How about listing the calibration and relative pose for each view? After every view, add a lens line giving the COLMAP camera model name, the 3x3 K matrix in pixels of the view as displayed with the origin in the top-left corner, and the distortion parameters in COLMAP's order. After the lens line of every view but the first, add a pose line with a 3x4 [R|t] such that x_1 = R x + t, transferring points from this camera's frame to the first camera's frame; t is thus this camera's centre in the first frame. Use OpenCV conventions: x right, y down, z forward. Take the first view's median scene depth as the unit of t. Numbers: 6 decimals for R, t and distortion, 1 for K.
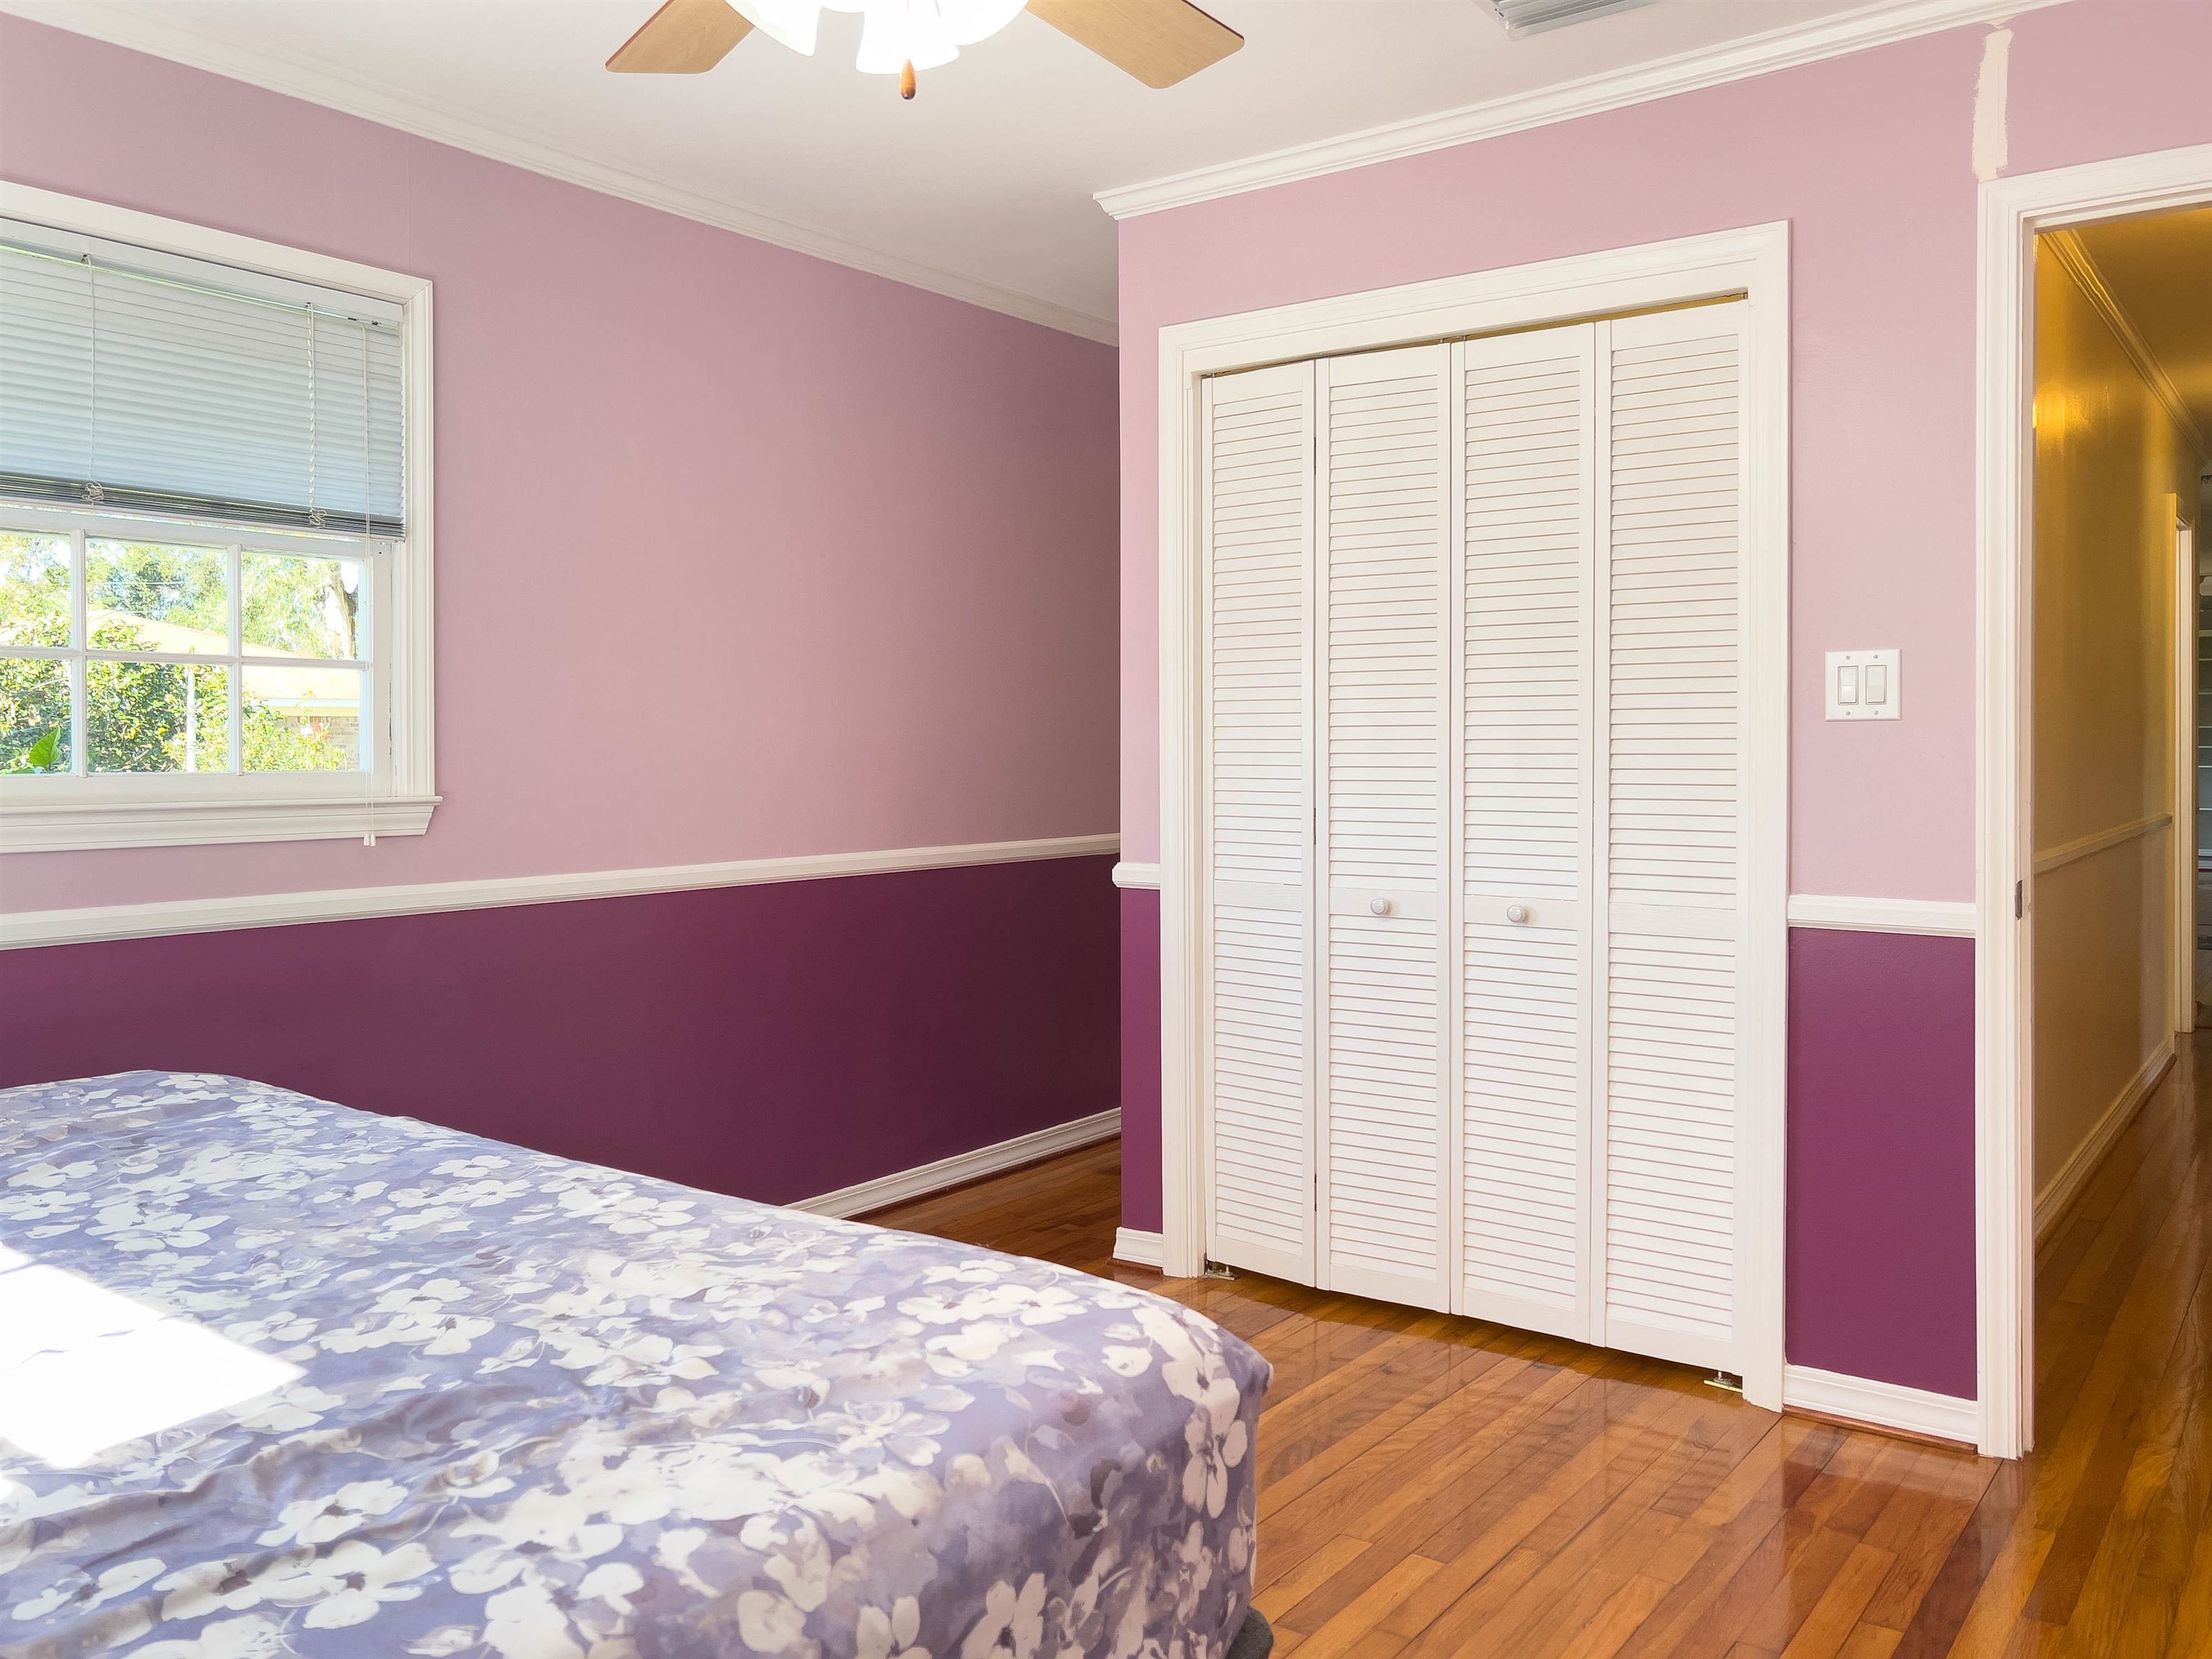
lens RADIAL K [[1742.2, 0, 1096.5], [0, 1742.2, 775.4], [0, 0, 1]] dist [0.008405, 0.002009]
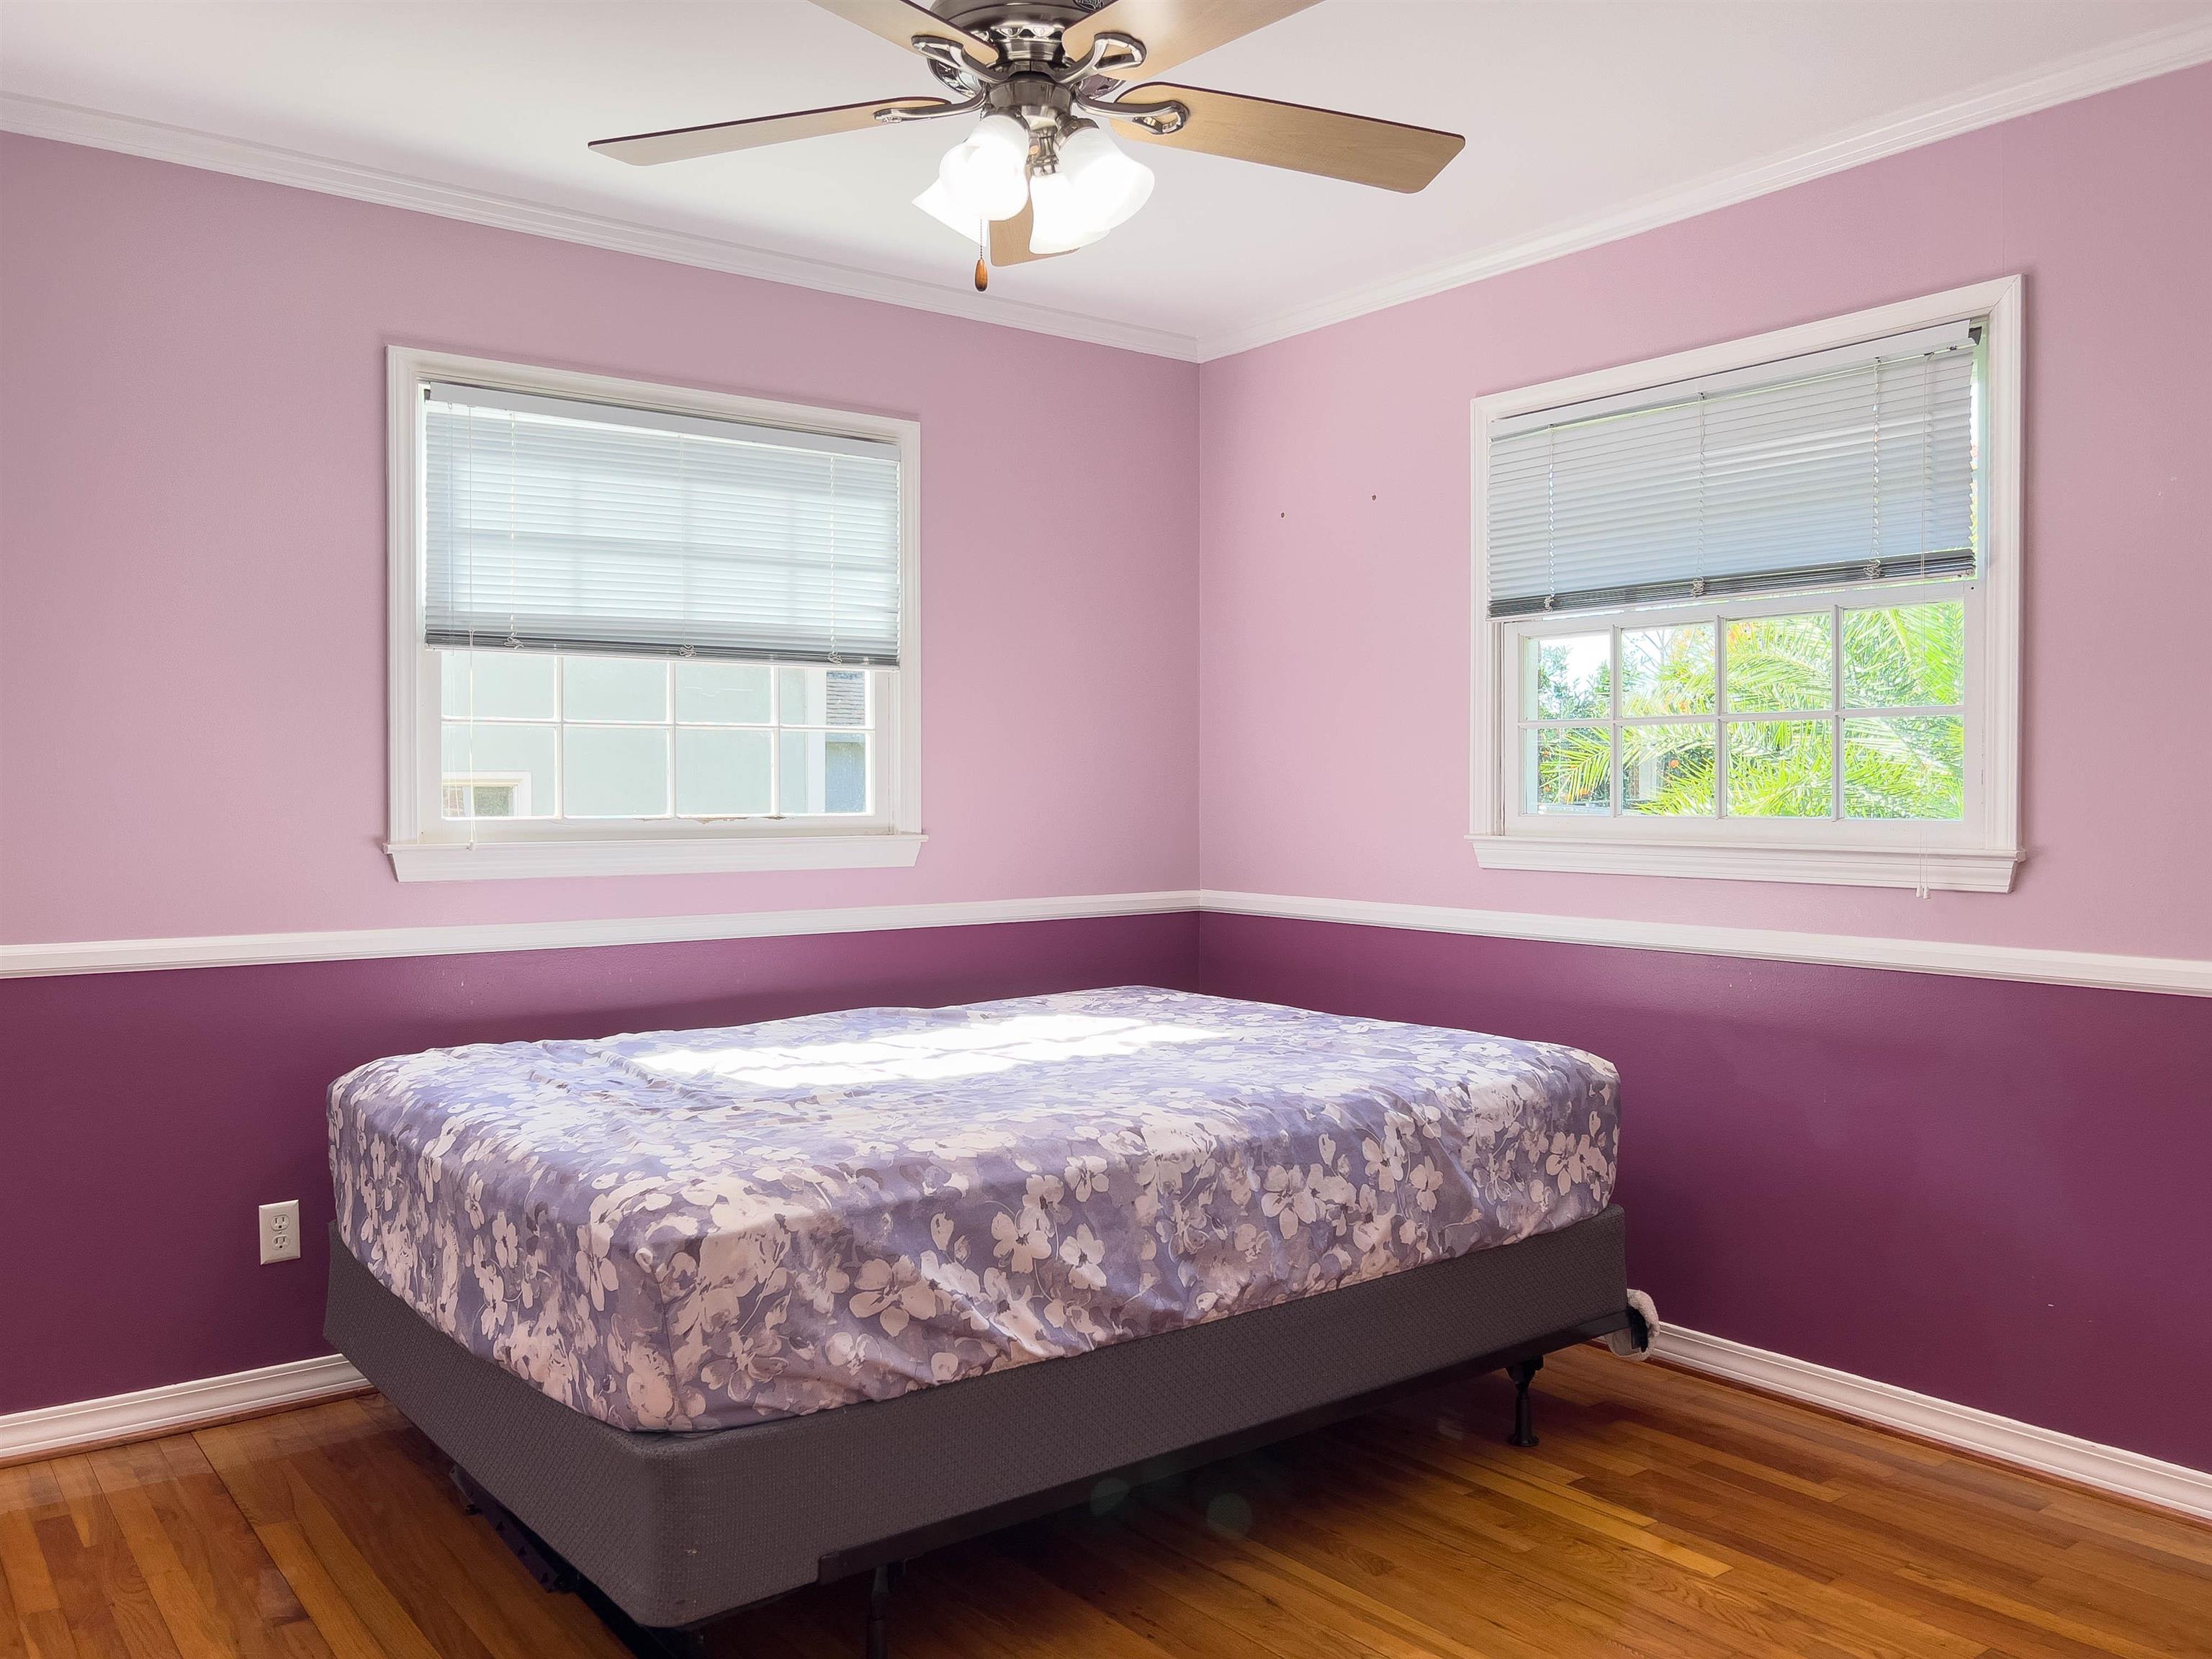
lens RADIAL K [[1742.2, 0, 1096.5], [0, 1742.2, 775.4], [0, 0, 1]] dist [0.008405, 0.002009]
pose [[-0.273722, -0.003097, -0.961804, 1.395387], [-0.014350, 0.999897, 0.000864, -0.046147], [0.961702, 0.014038, -0.273738, 1.807348]]
